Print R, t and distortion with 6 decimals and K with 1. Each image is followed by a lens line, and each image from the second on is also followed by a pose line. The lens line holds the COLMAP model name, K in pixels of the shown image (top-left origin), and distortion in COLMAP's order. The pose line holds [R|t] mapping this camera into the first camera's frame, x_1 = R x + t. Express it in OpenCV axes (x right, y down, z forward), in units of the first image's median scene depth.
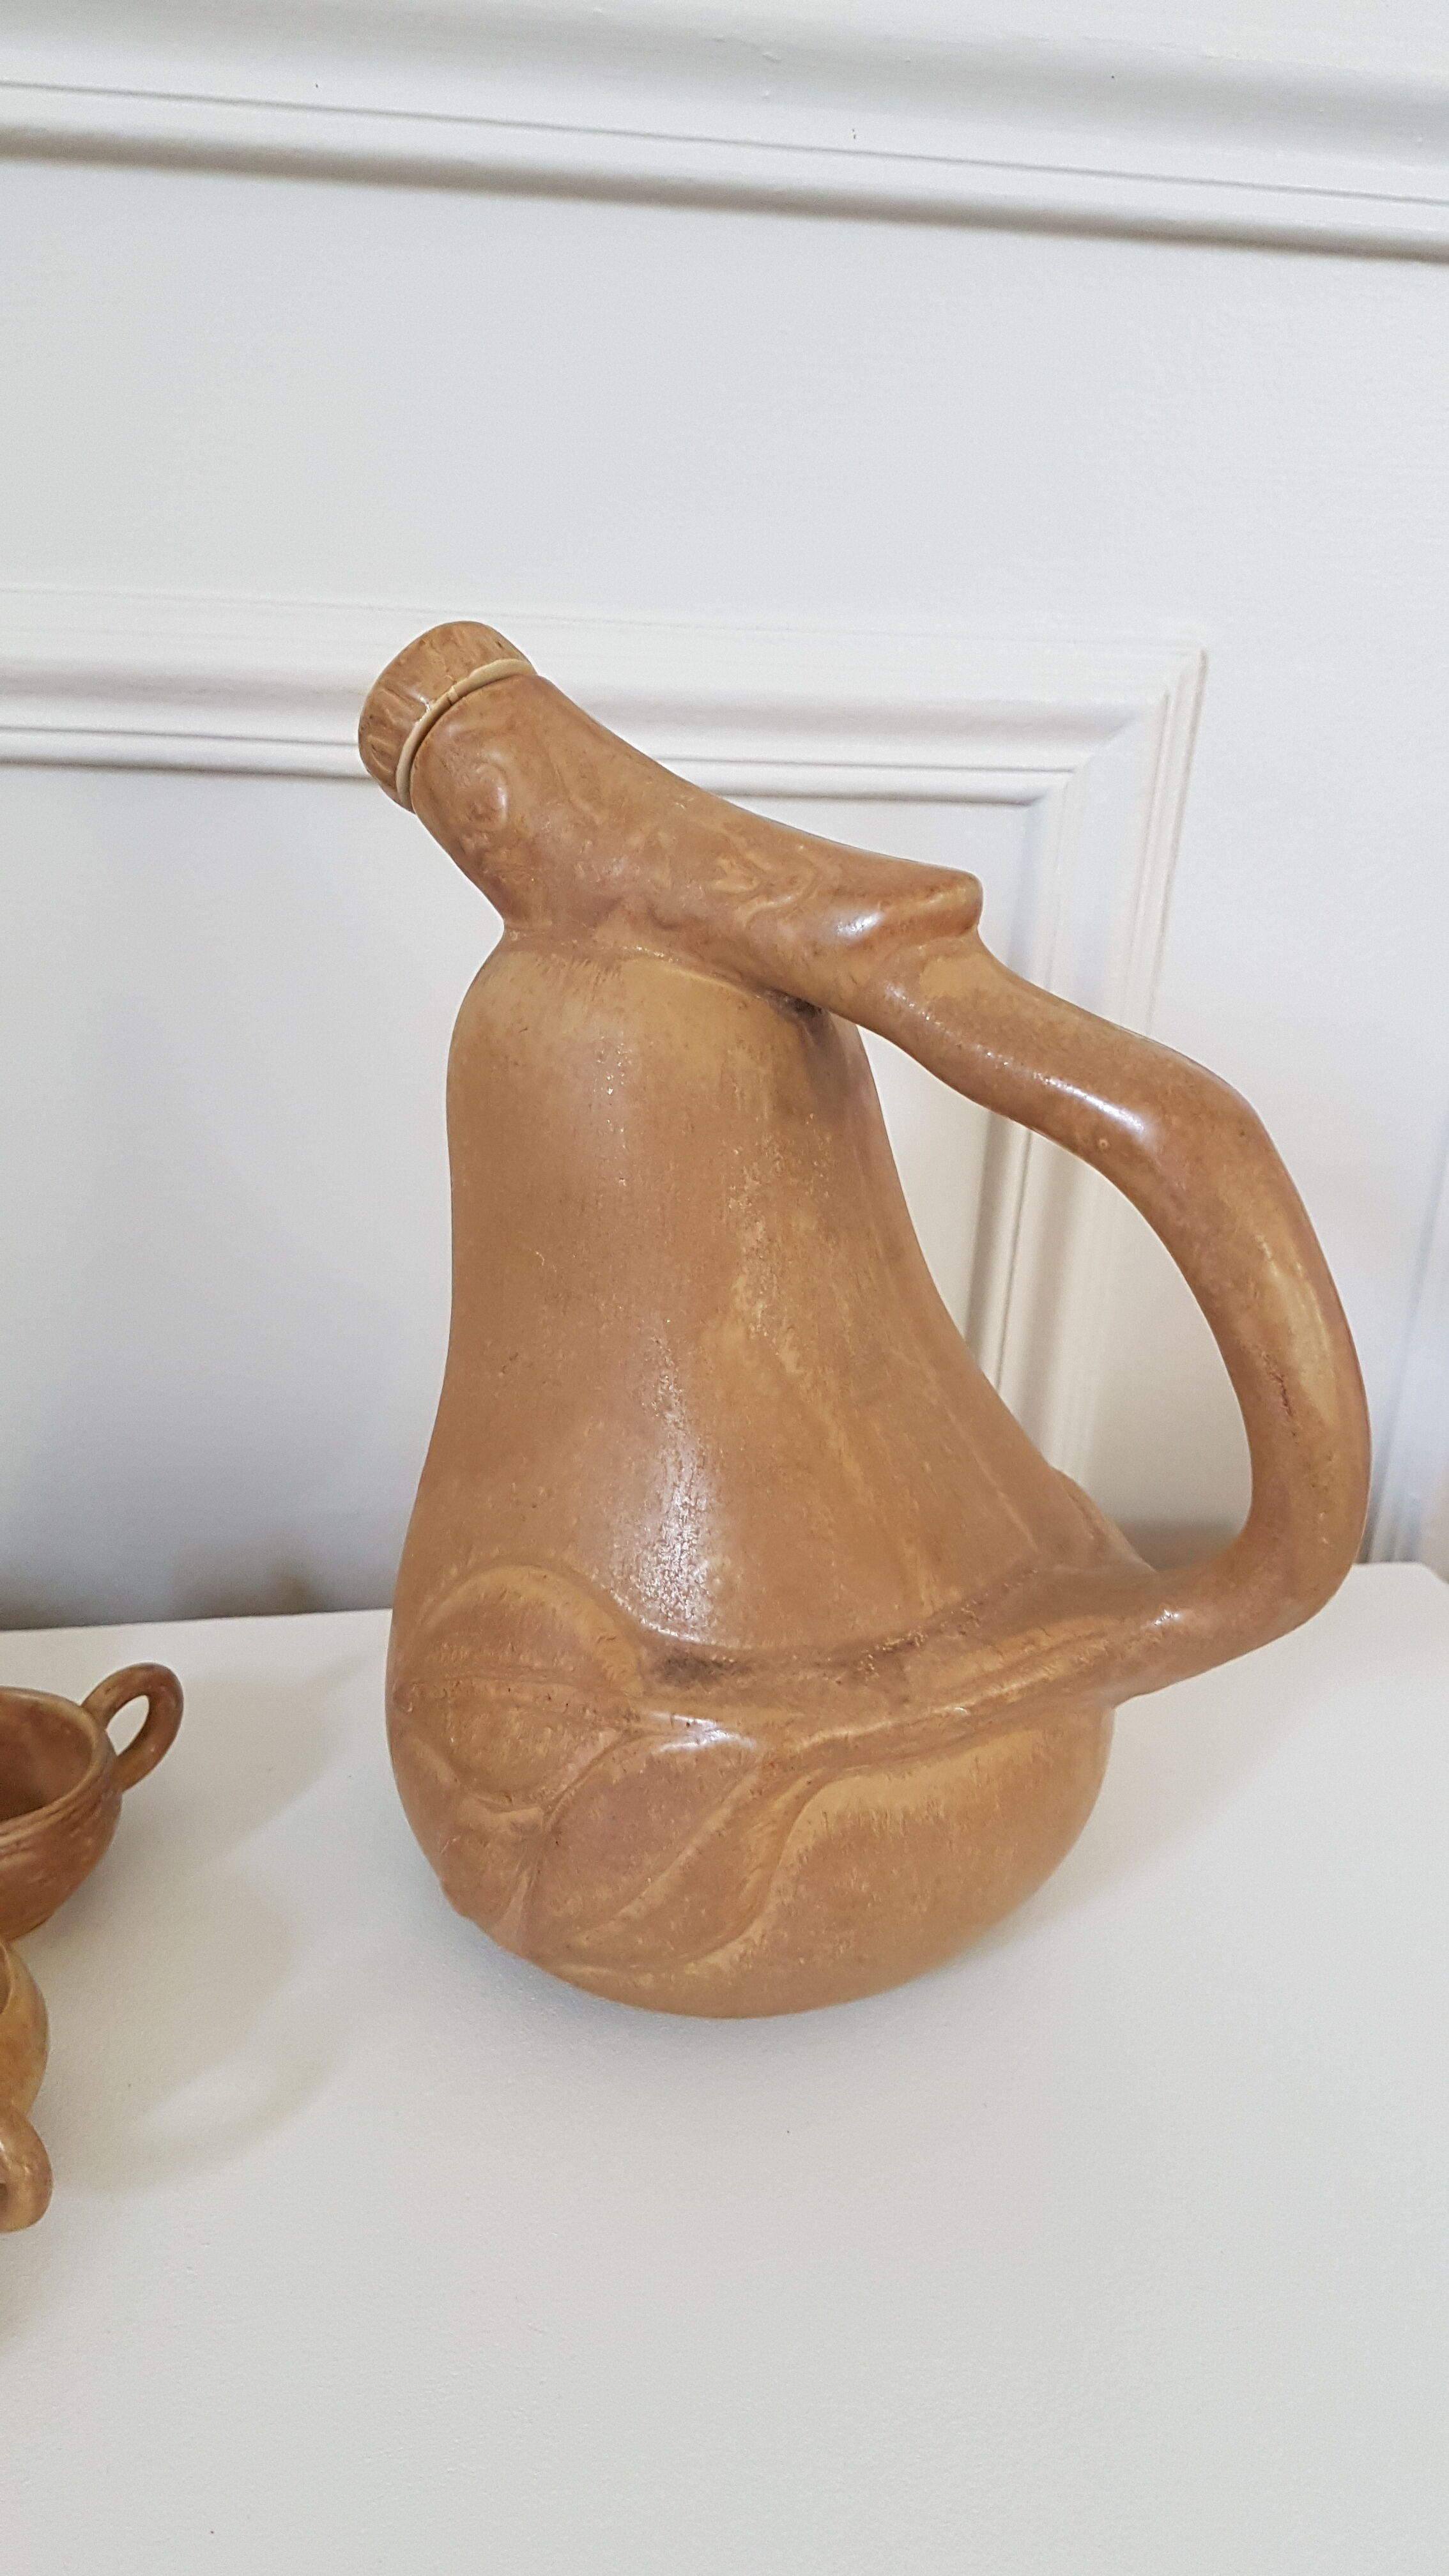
lens RADIAL K [[1987.2, 0, 724.5], [0, 1987.2, 1288.0], [0, 0, 1]] dist [0.250348, -0.521190]
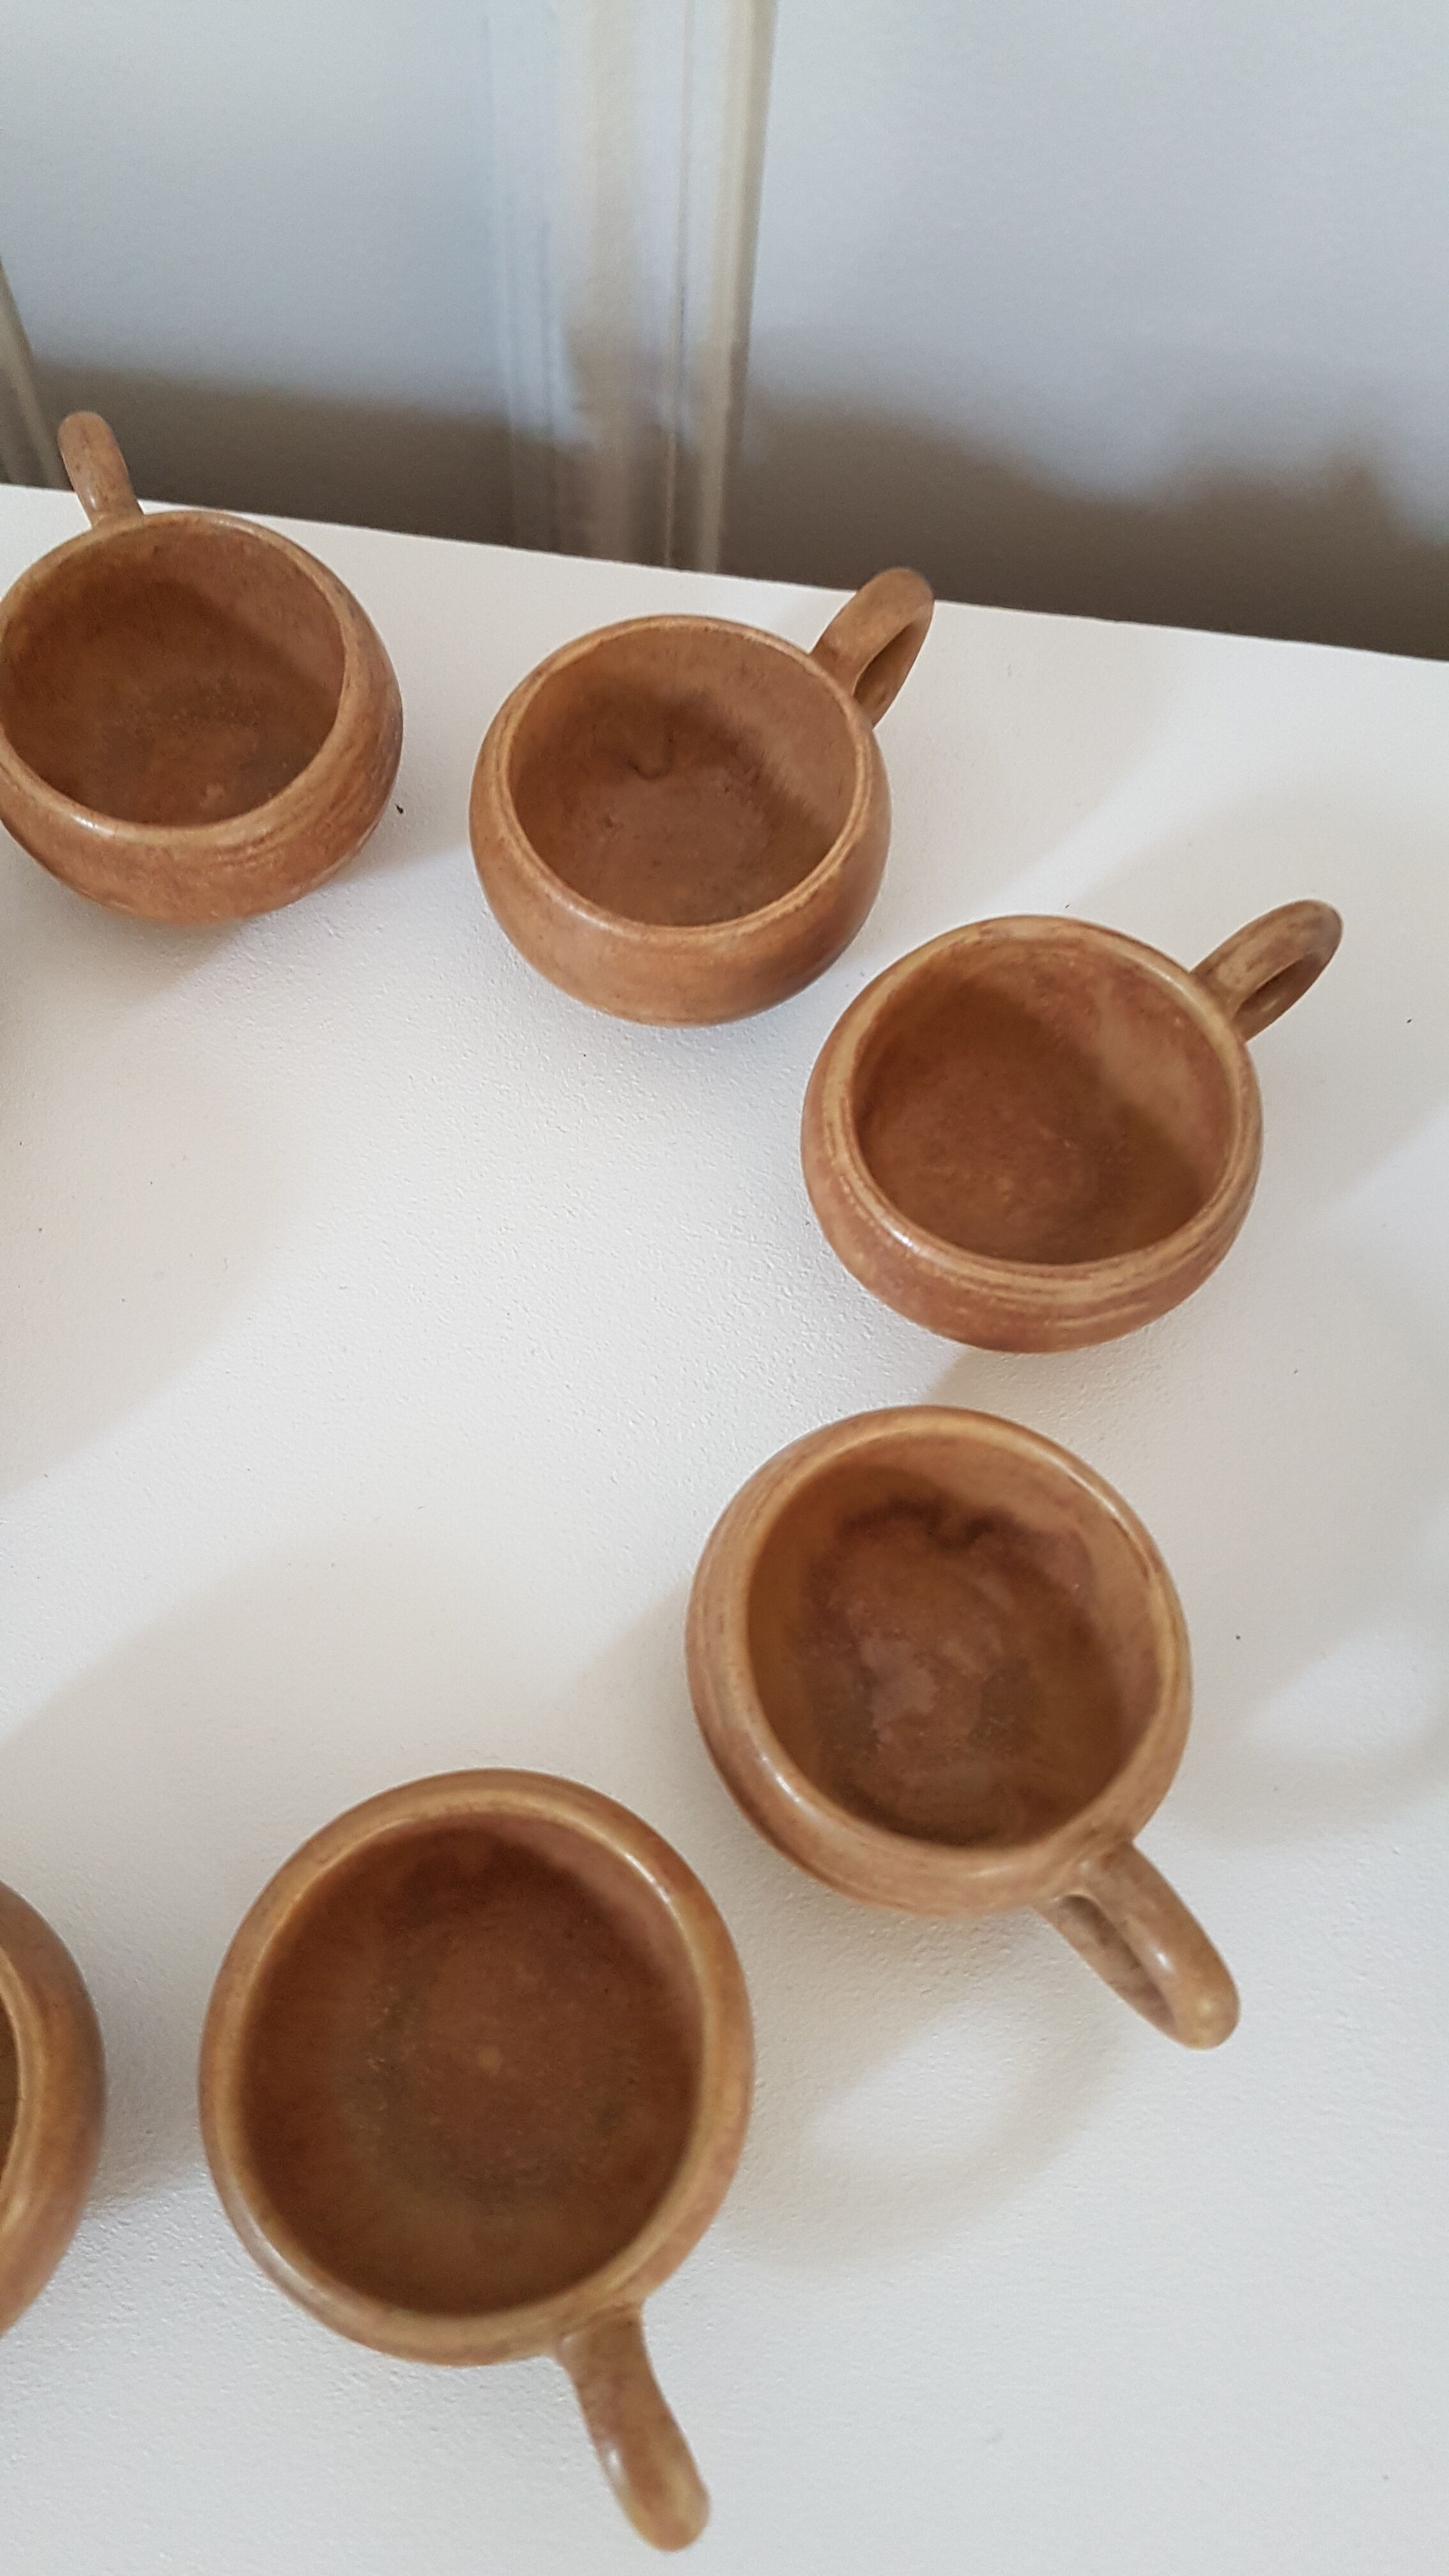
lens RADIAL K [[1967.4, 0, 687.5], [0, 1967.4, 1255.4], [0, 0, 1]] dist [0.274477, -0.649981]
pose [[0.951605, 0.271873, -0.143290, -0.427138], [-0.091151, 0.694959, 0.713248, -0.182076], [0.293494, -0.665670, 0.686109, 0.588611]]
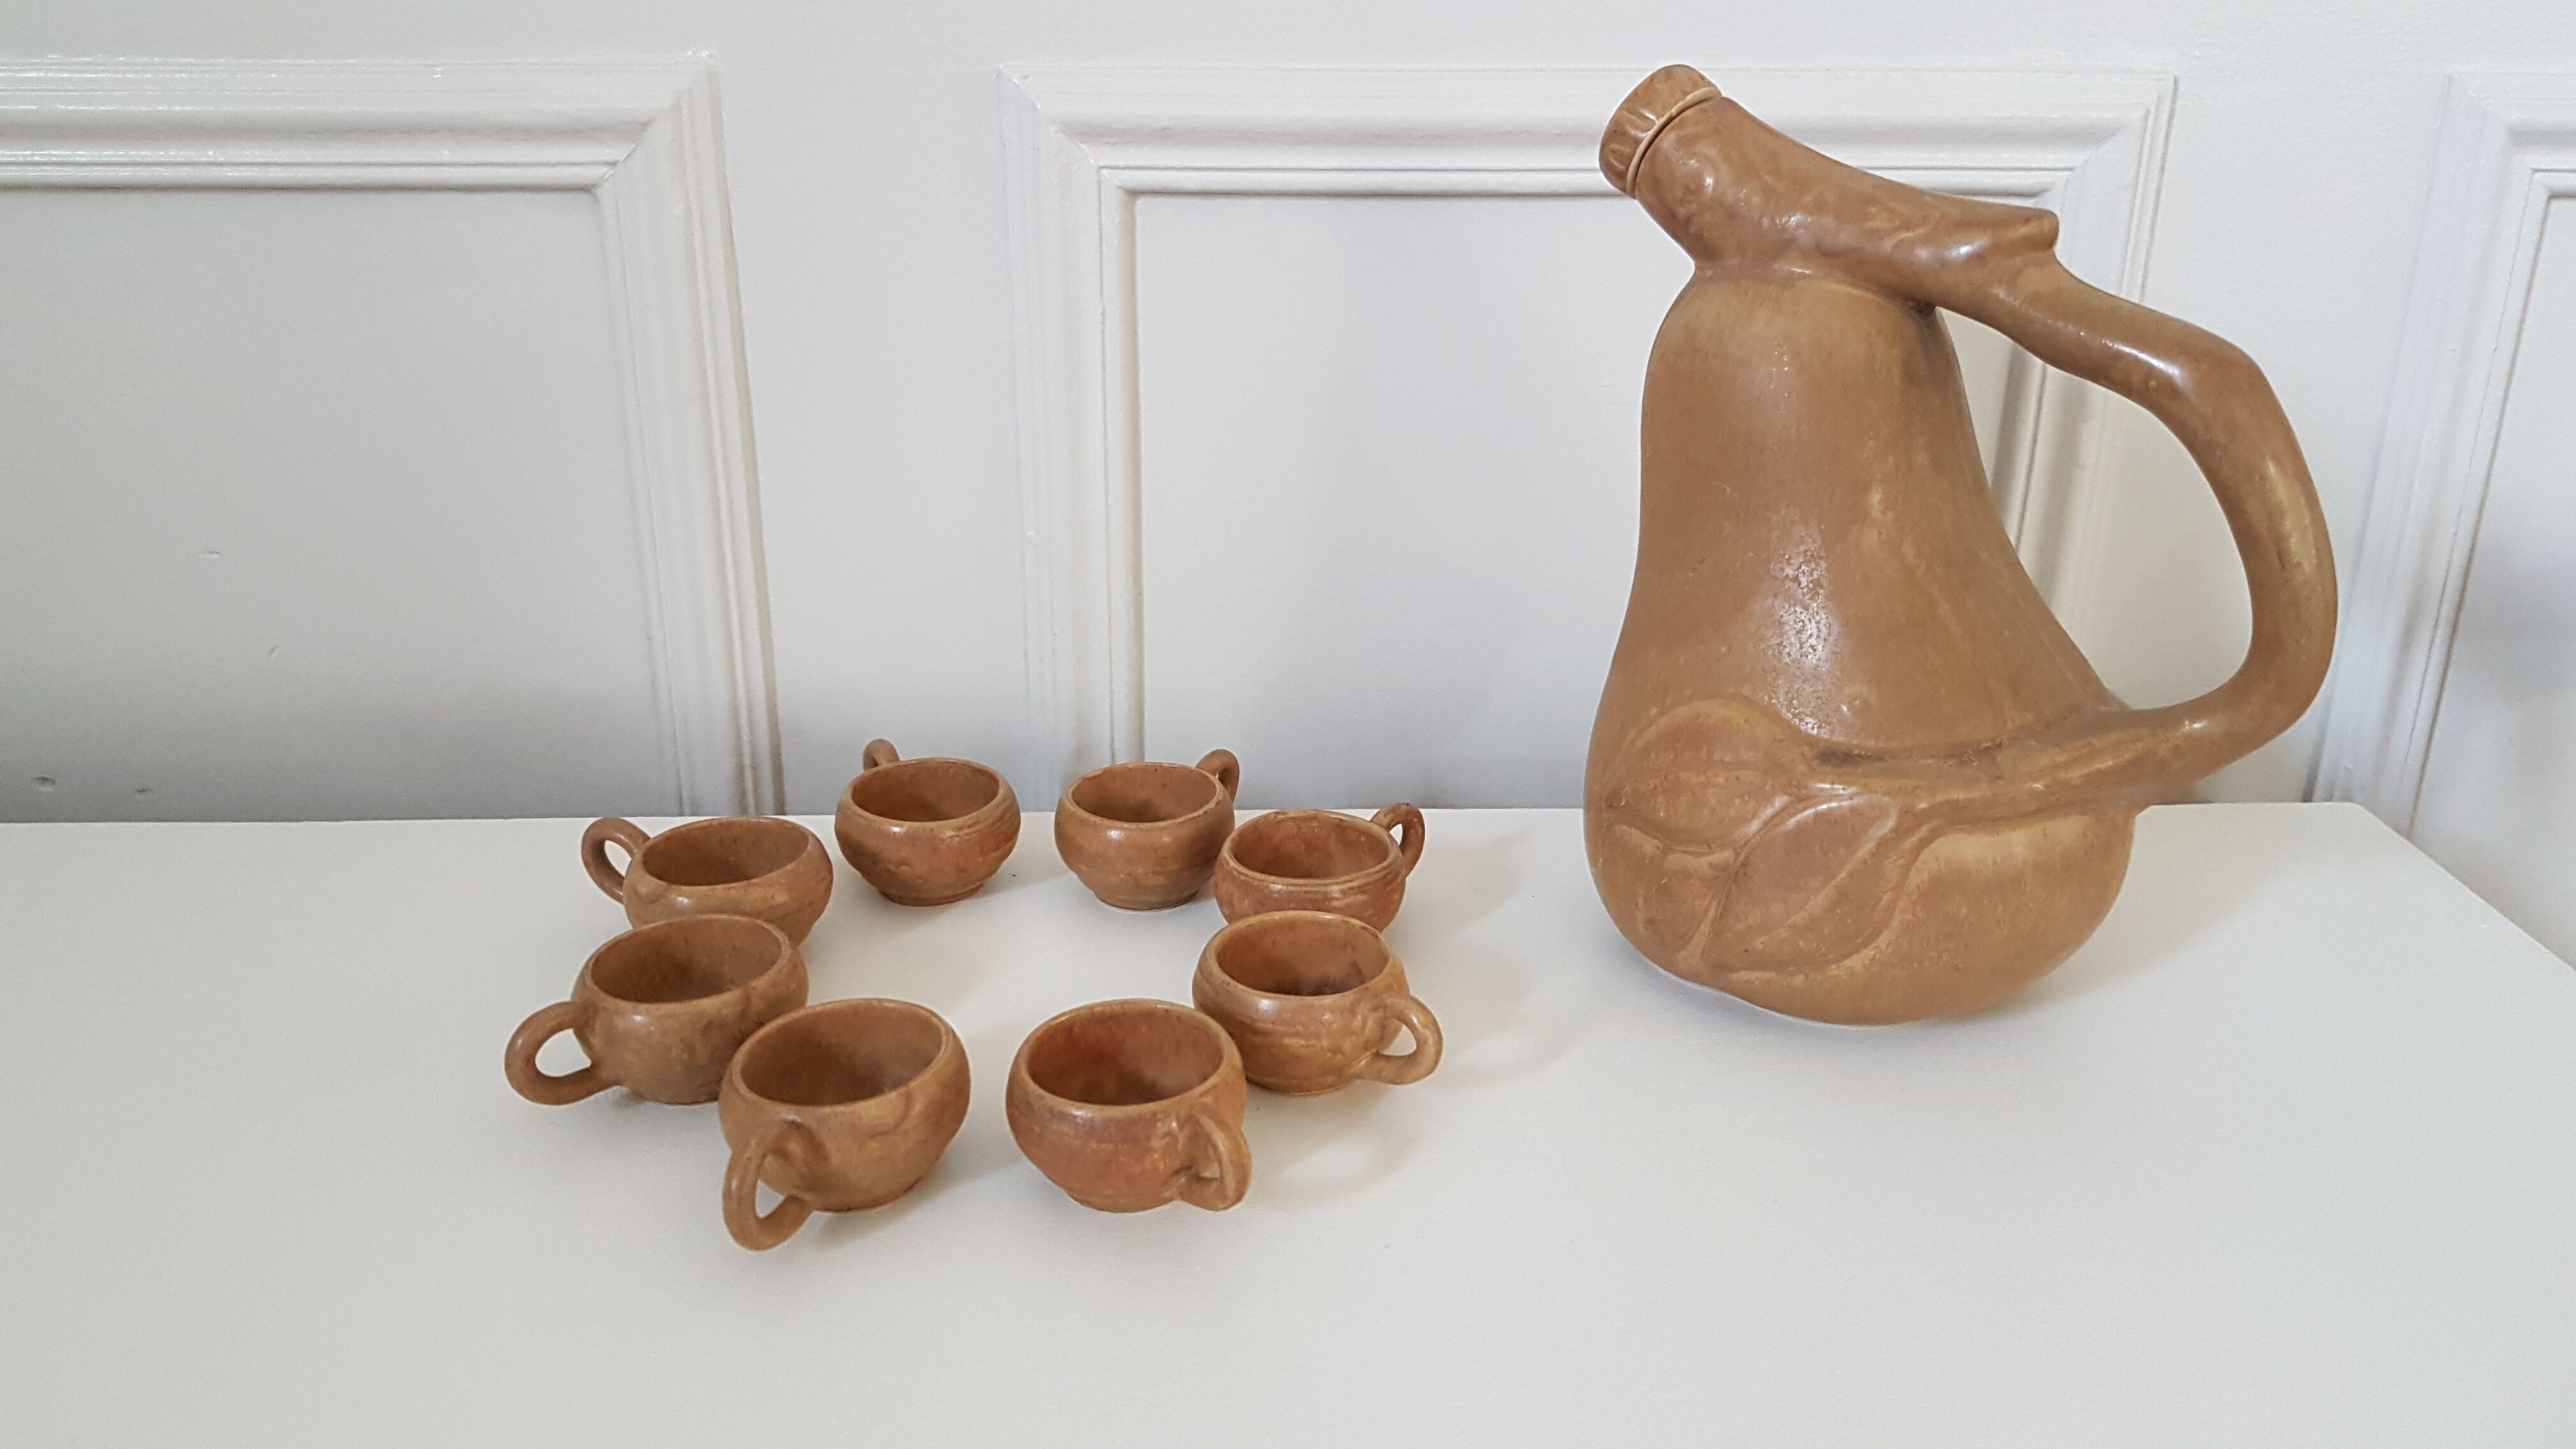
lens RADIAL K [[1967.4, 0, 1262.8], [0, 1967.4, 721.9], [0, 0, 1]] dist [0.274477, -0.649981]
pose [[0.988058, 0.007241, -0.153915, -0.207420], [-0.010807, 0.999692, -0.022344, 0.197845], [0.153706, 0.023740, 0.987831, -0.516197]]
